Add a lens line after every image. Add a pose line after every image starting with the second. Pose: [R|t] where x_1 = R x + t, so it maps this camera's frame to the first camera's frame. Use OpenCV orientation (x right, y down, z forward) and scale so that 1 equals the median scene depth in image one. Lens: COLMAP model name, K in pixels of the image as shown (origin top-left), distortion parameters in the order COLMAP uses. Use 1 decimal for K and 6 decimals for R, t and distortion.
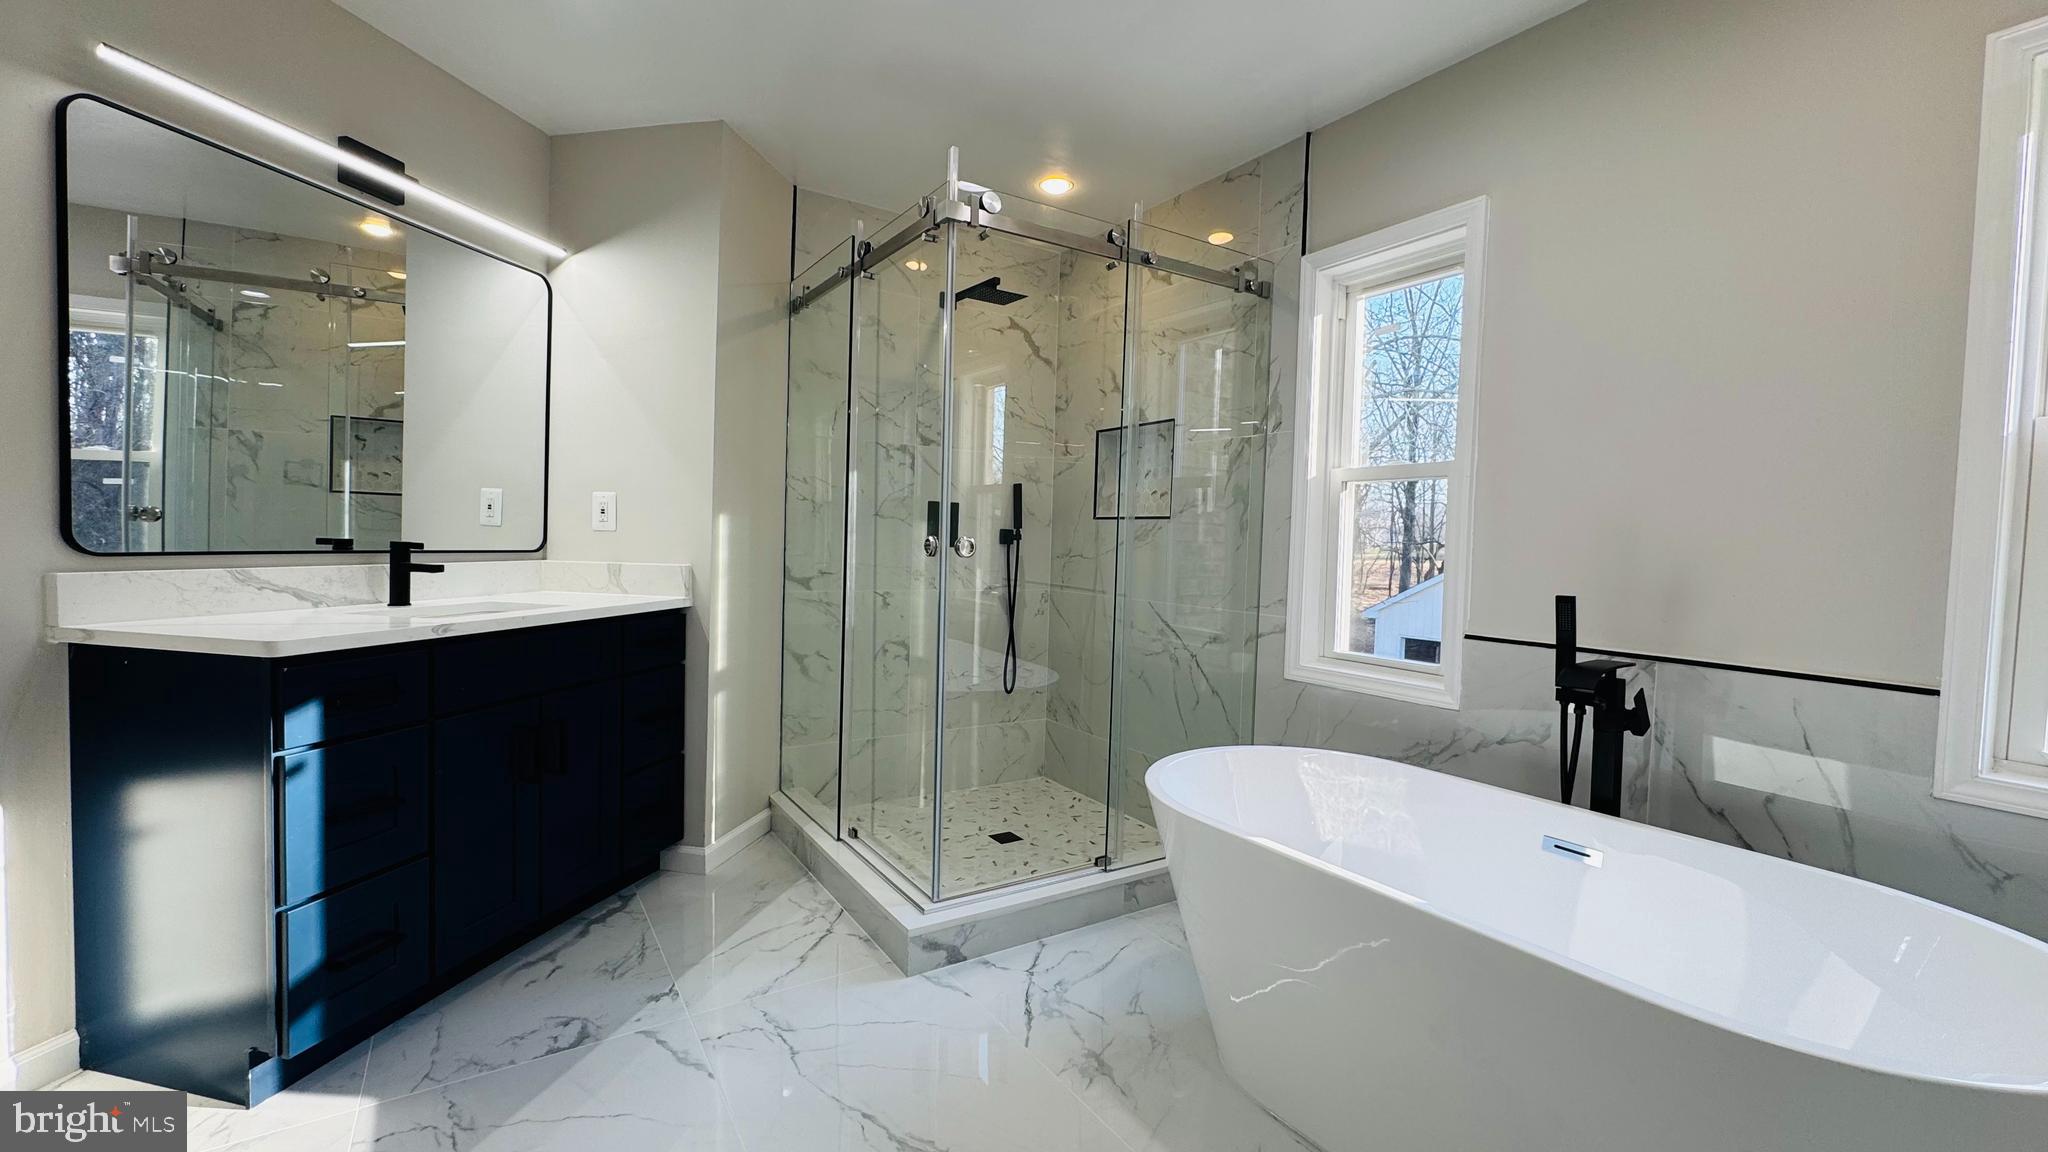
lens RADIAL K [[845.3, 0, 1018.0], [0, 845.3, 569.1], [0, 0, 1]] dist [0.000118, 0.000071]
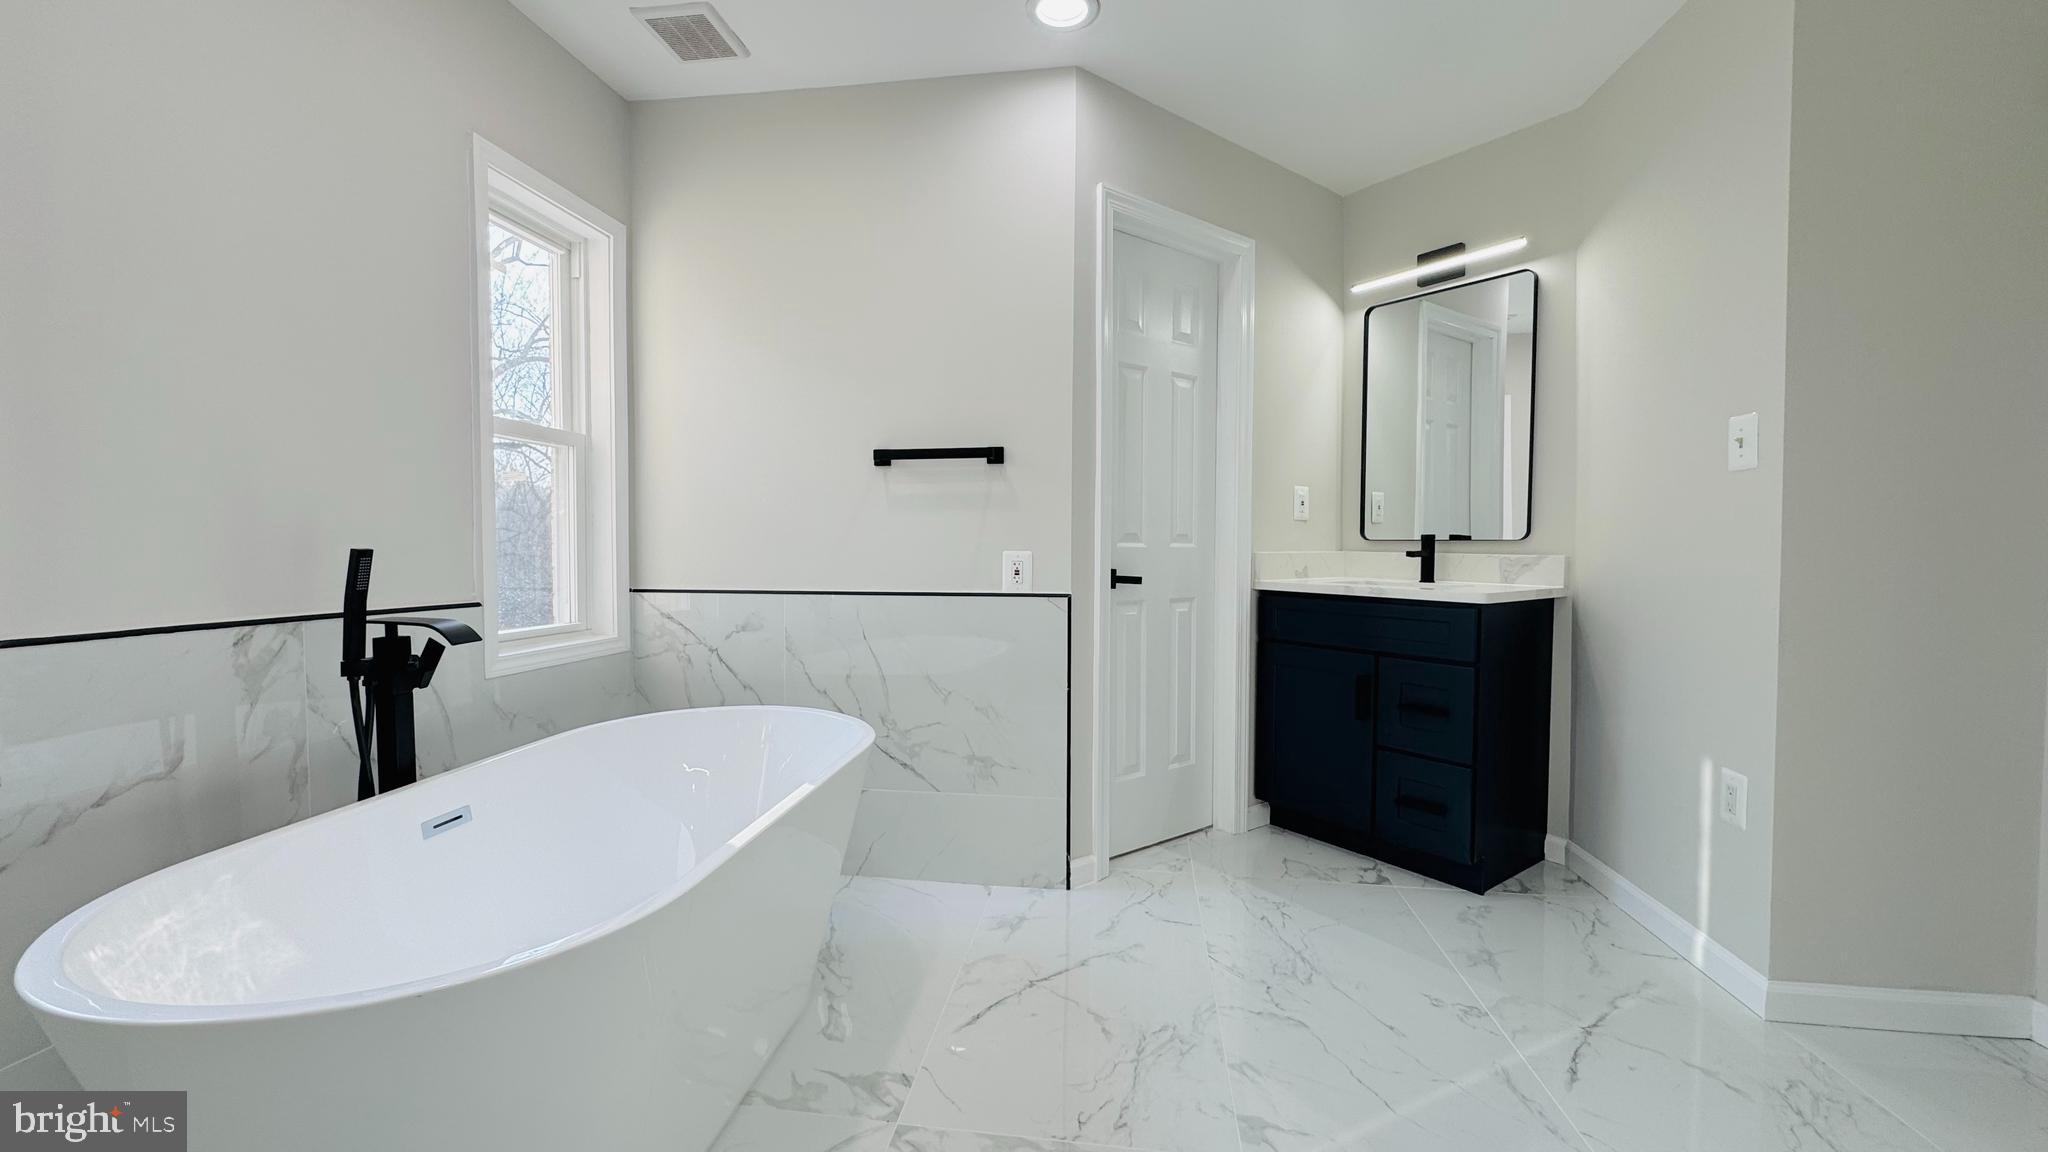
lens RADIAL K [[814.5, 0, 1023.3], [0, 814.5, 570.3], [0, 0, 1]] dist [-0.002459, 0.000167]
pose [[-0.761019, -0.049316, 0.646852, -0.250955], [0.002517, 0.996874, 0.078962, -0.006644], [-0.648725, 0.061719, -0.758516, 0.808577]]
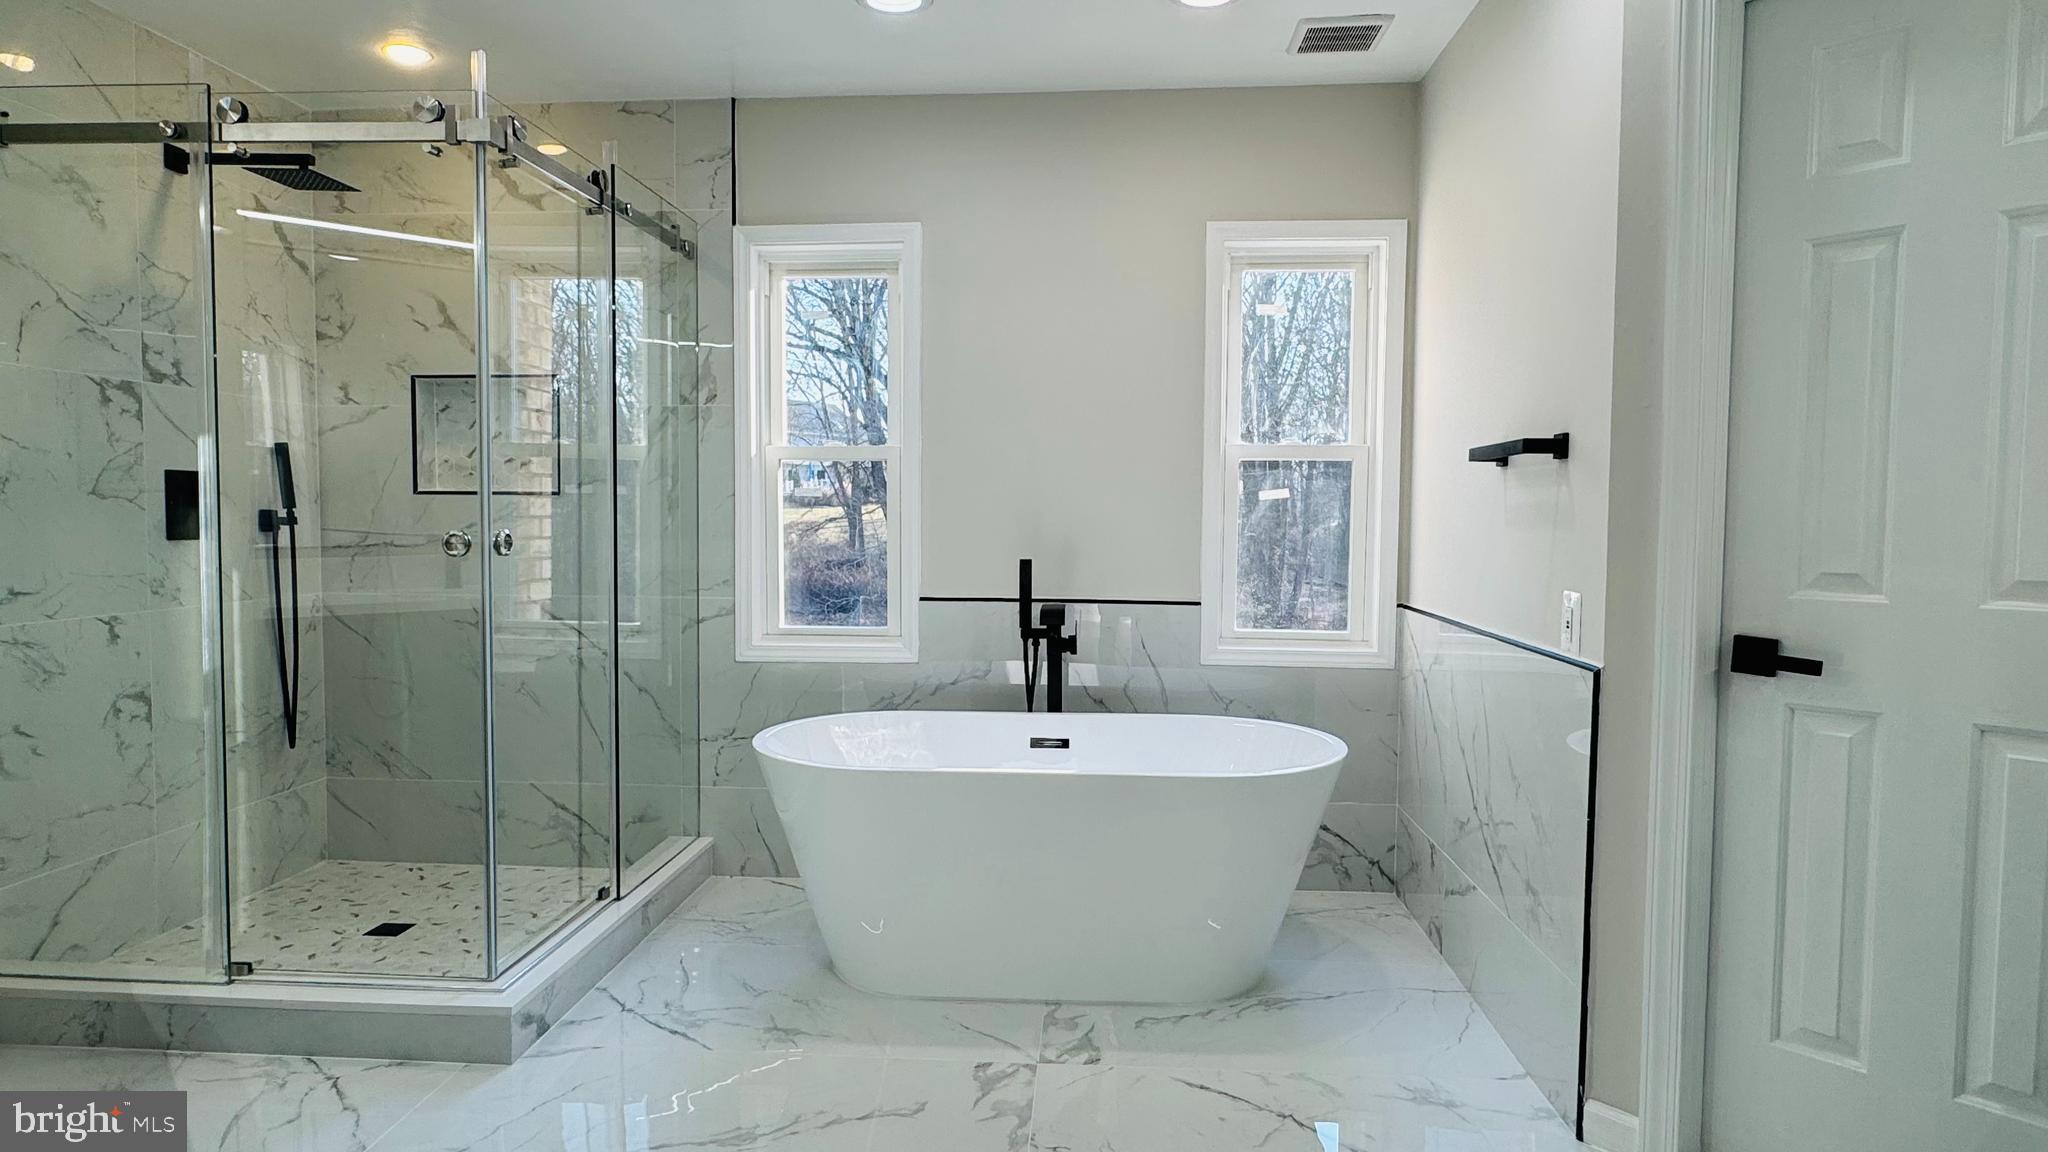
lens RADIAL K [[1188.5, 0, 1025.2], [0, 1188.5, 571.4], [0, 0, 1]] dist [0.000604, -0.000084]
pose [[0.591418, -0.066338, 0.803631, -0.587801], [0.040021, 0.997797, 0.052912, -0.032896], [-0.805371, 0.000869, 0.592770, -0.077295]]
